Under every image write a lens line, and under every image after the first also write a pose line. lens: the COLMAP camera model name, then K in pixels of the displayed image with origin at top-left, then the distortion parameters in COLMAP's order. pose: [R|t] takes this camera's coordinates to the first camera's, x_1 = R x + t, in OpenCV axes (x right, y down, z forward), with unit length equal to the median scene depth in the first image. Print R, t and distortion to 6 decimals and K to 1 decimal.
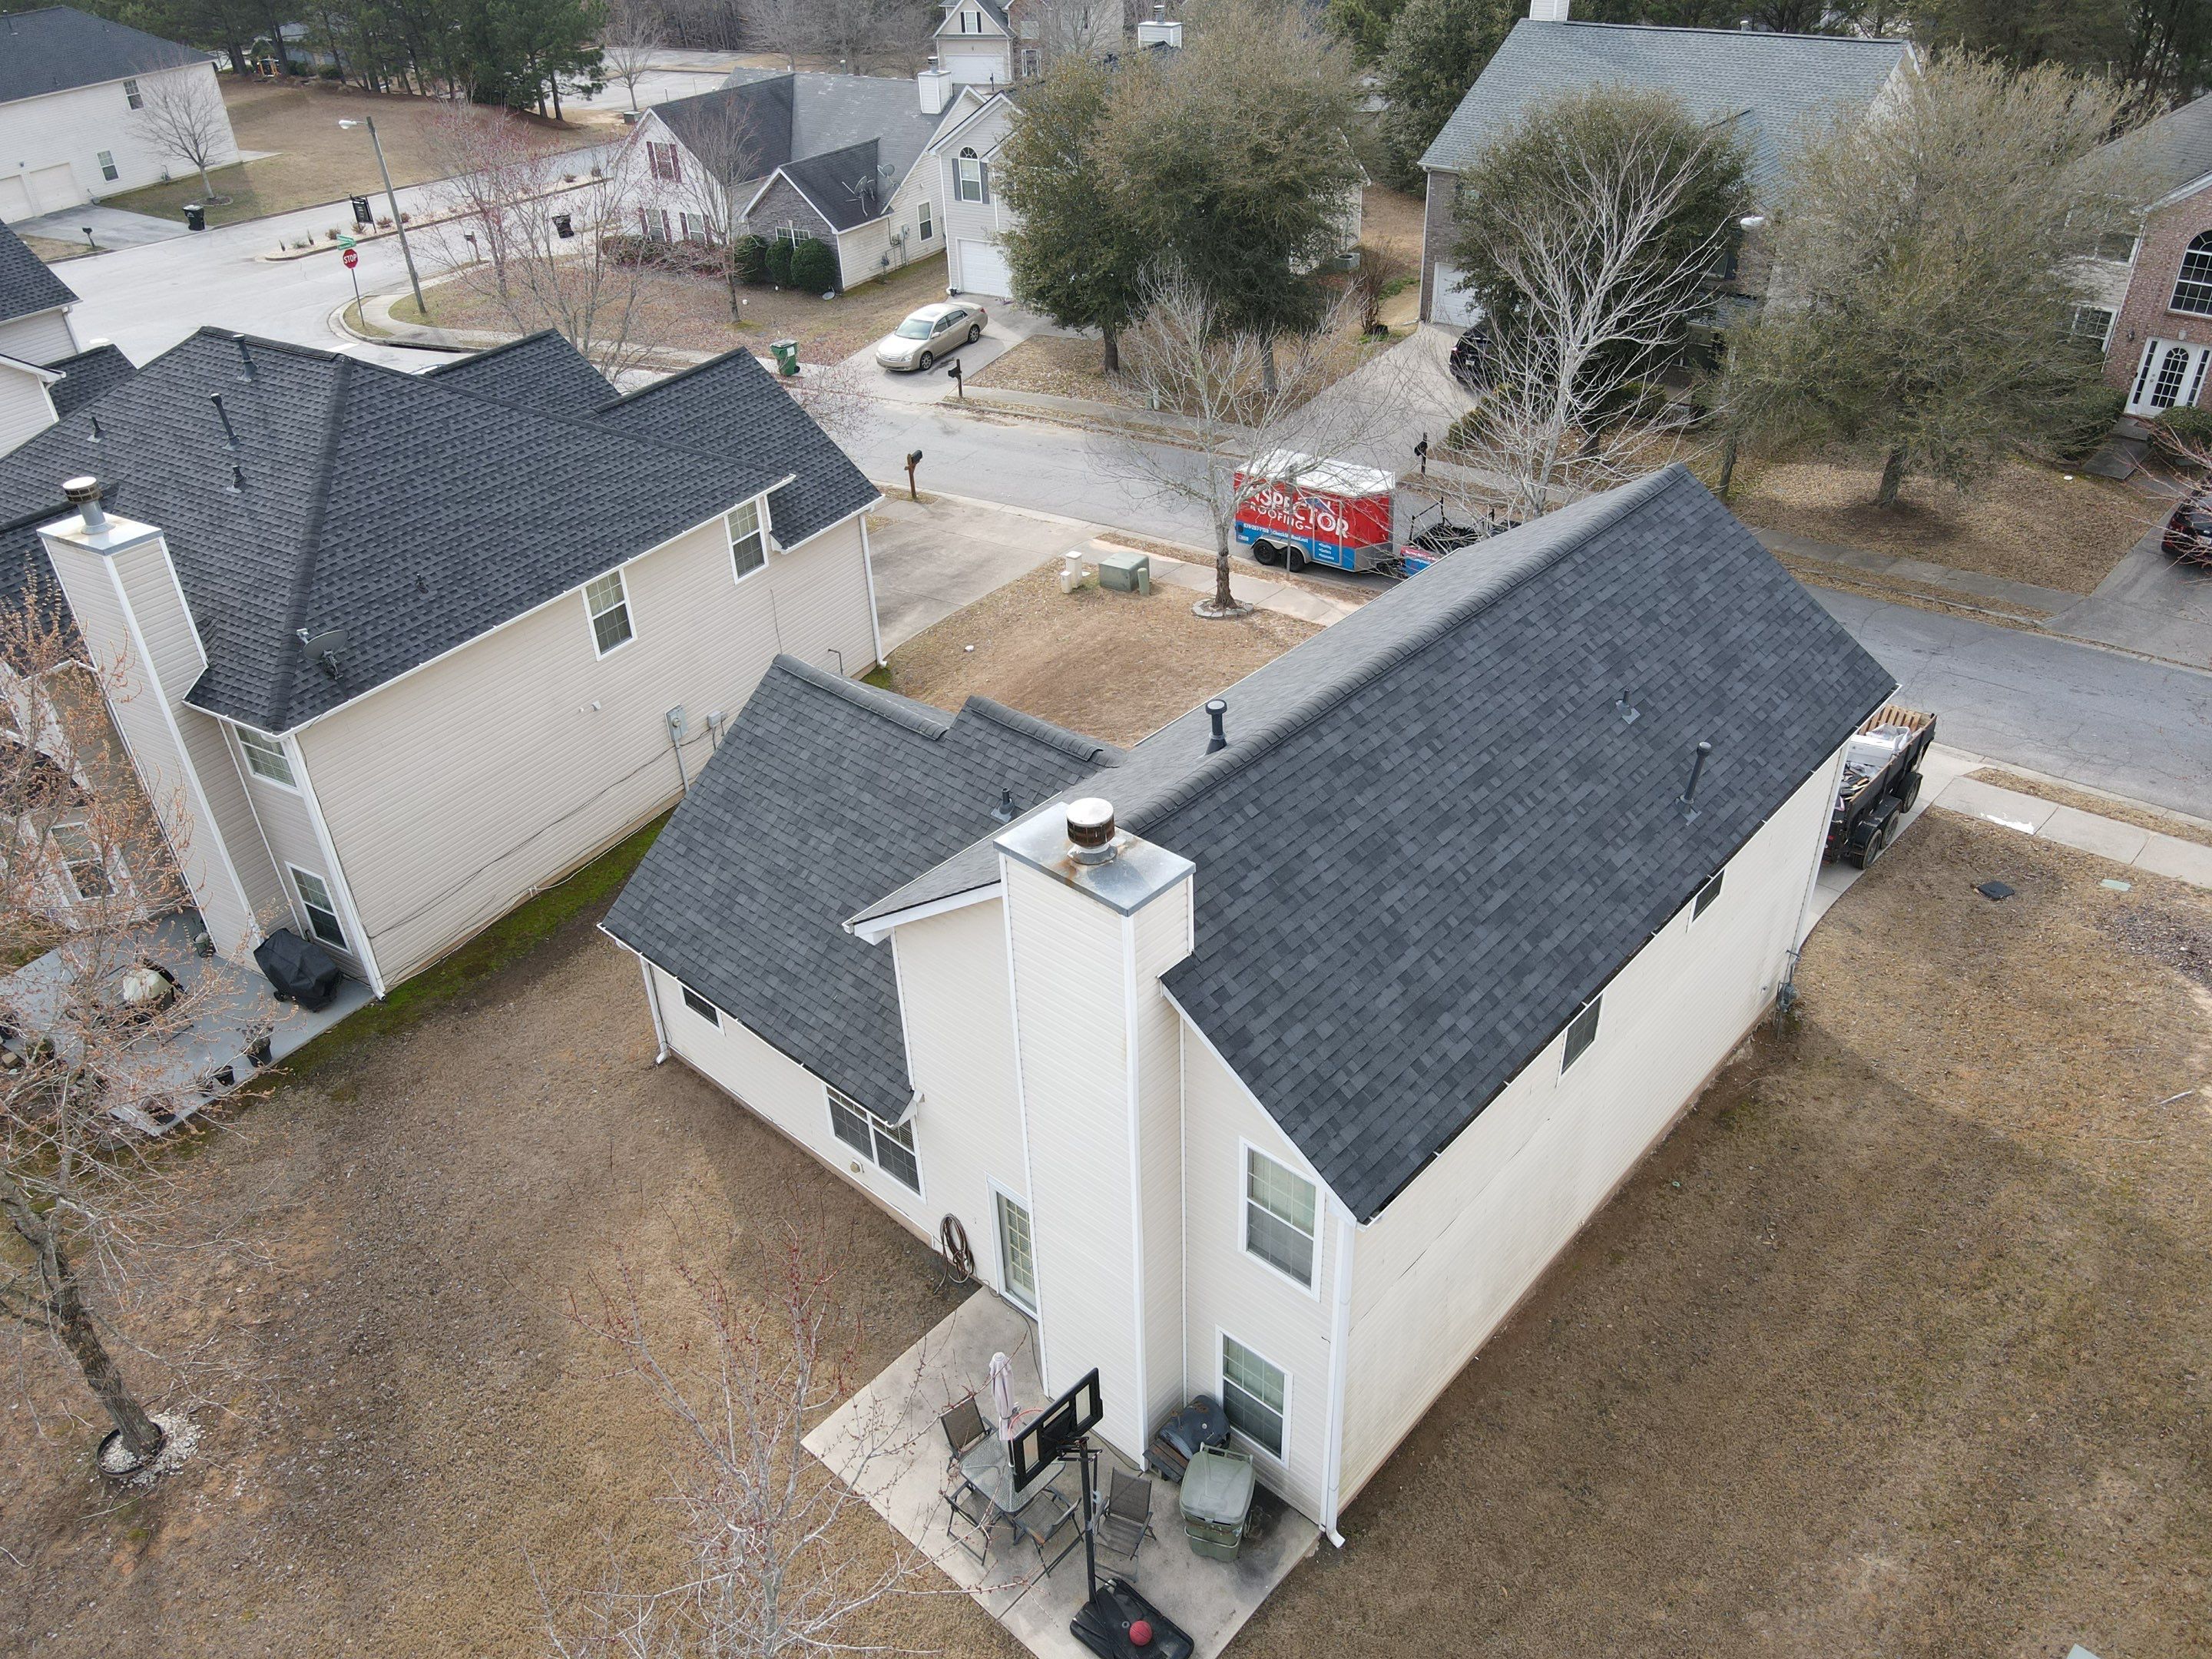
lens RADIAL K [[1629.1, 0, 1114.2], [0, 1629.1, 831.9], [0, 0, 1]] dist [-0.000646, 0.028399]
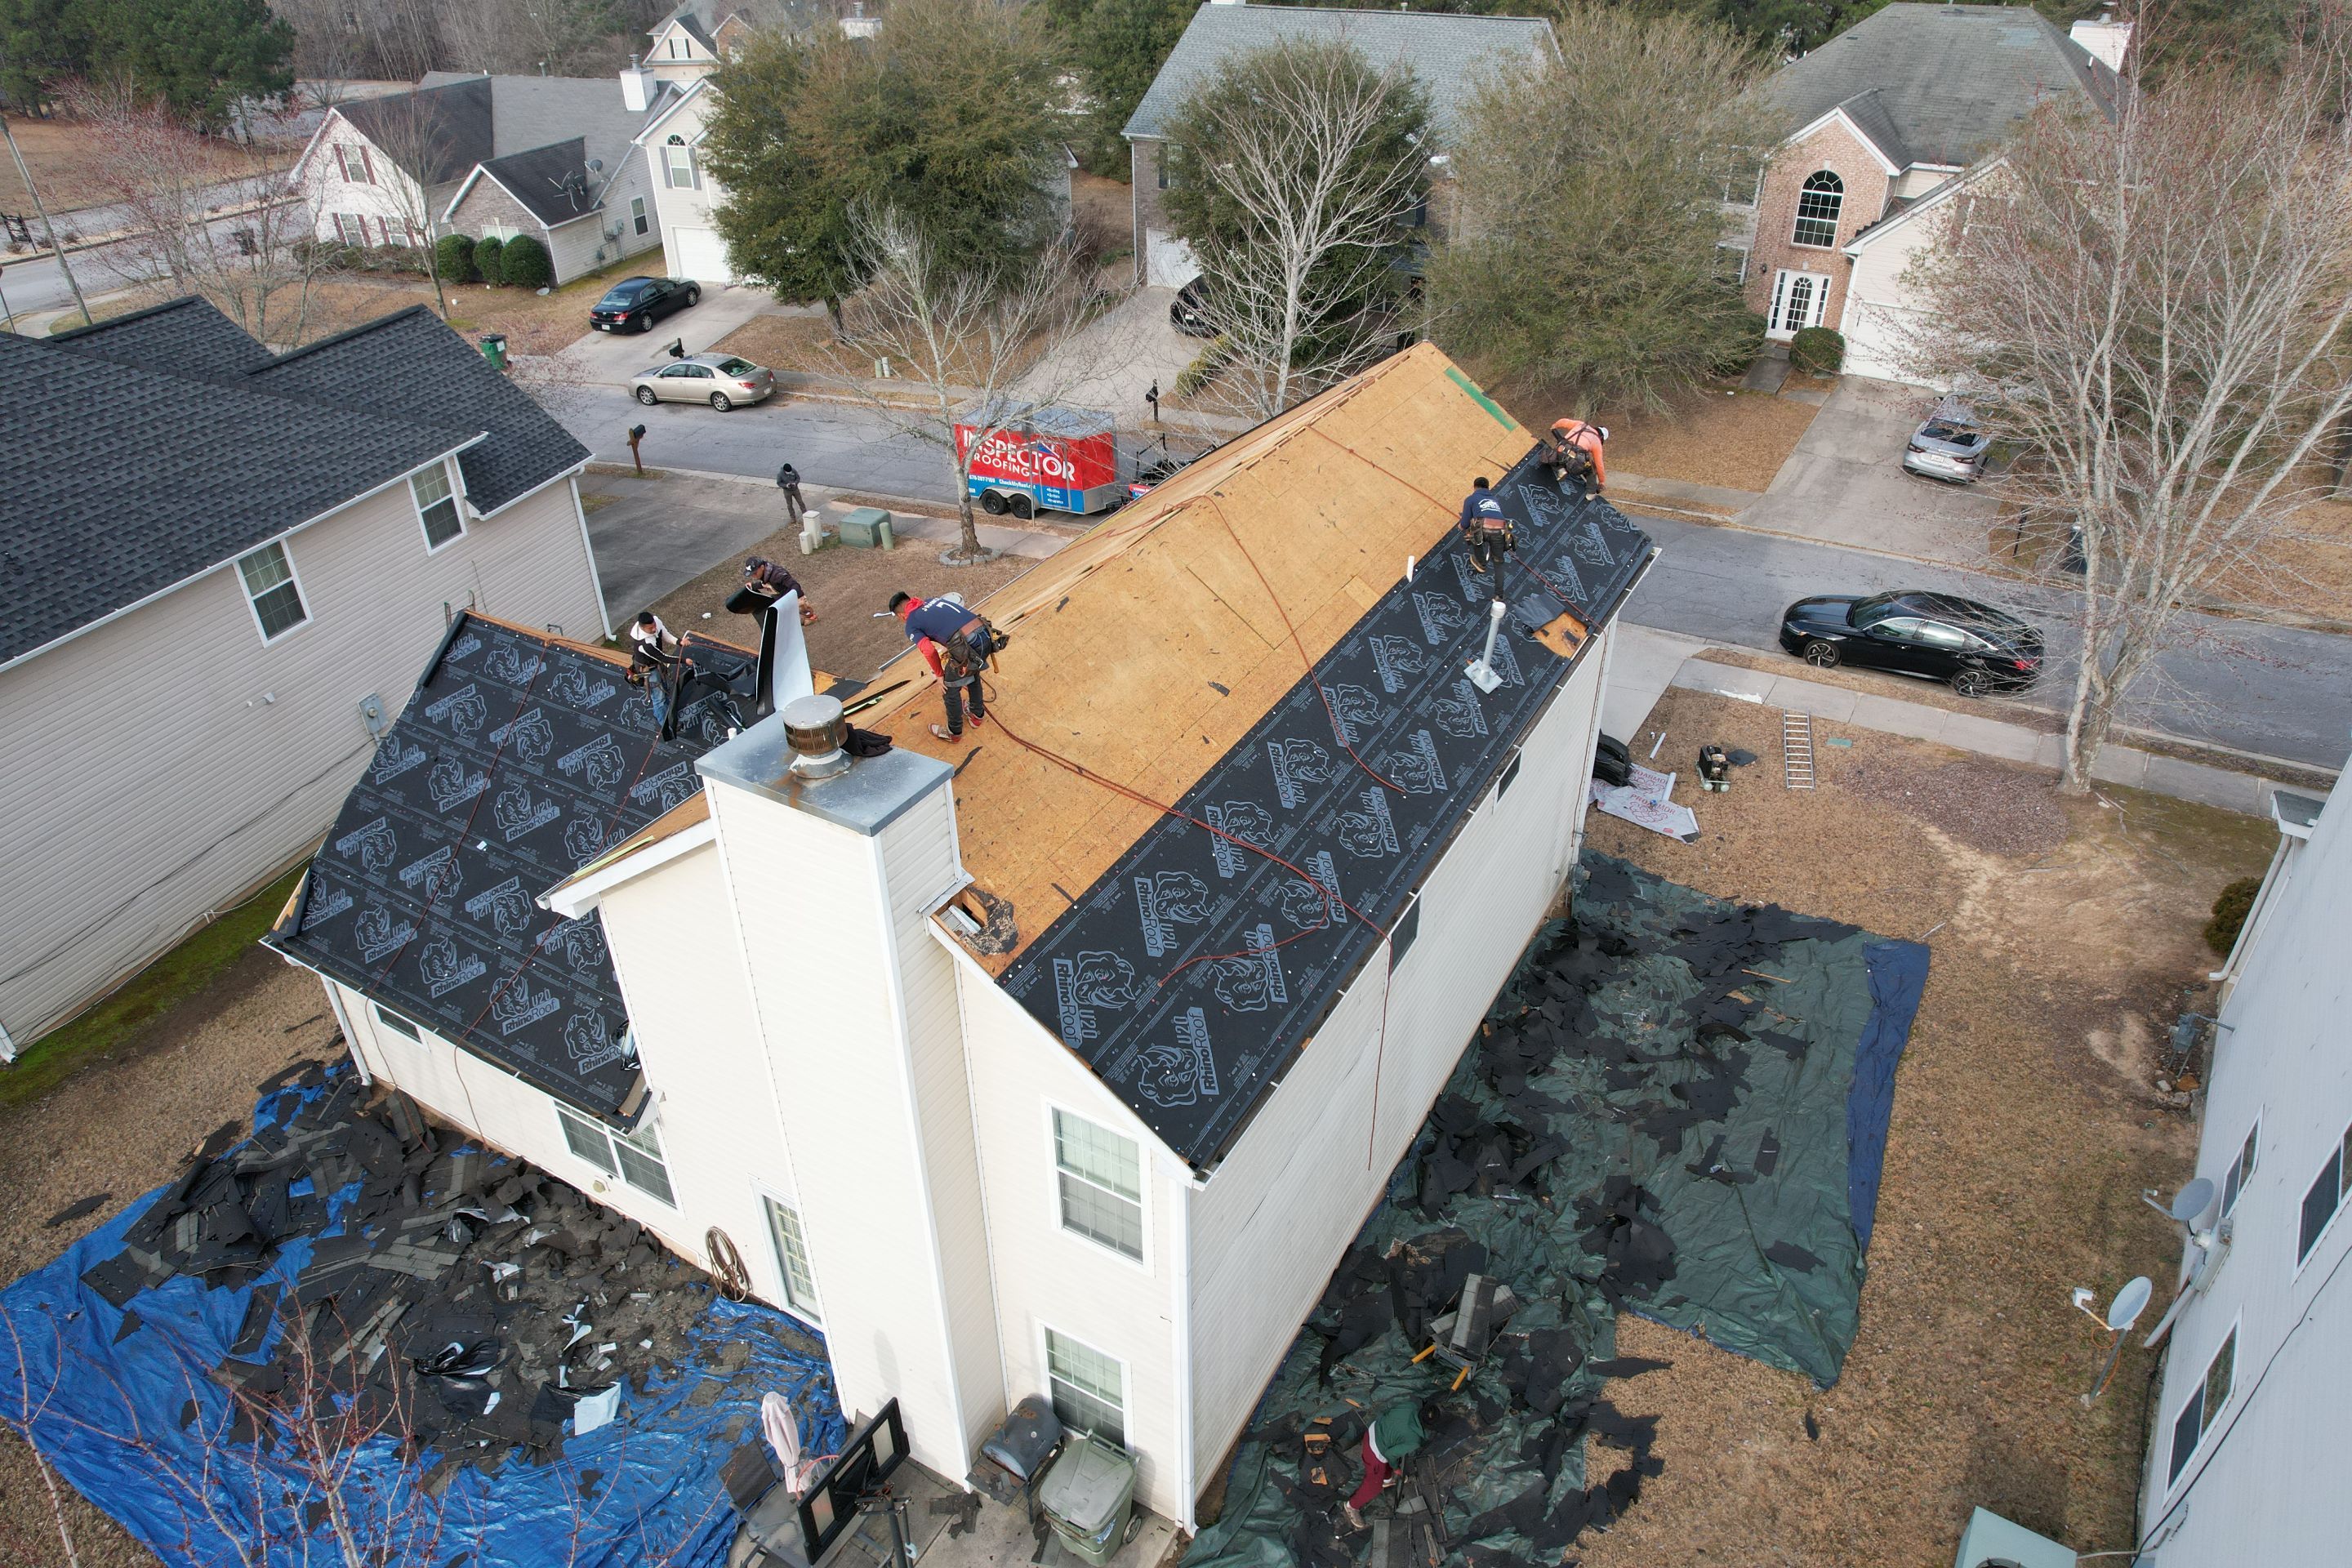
lens RADIAL K [[1506.2, 0, 1180.3], [0, 1506.2, 789.2], [0, 0, 1]] dist [-0.071381, 0.061002]
pose [[0.977684, -0.095729, 0.187000, 0.009432], [0.098008, 0.995181, -0.002956, 0.020340], [-0.185816, 0.021218, 0.982355, 0.114354]]
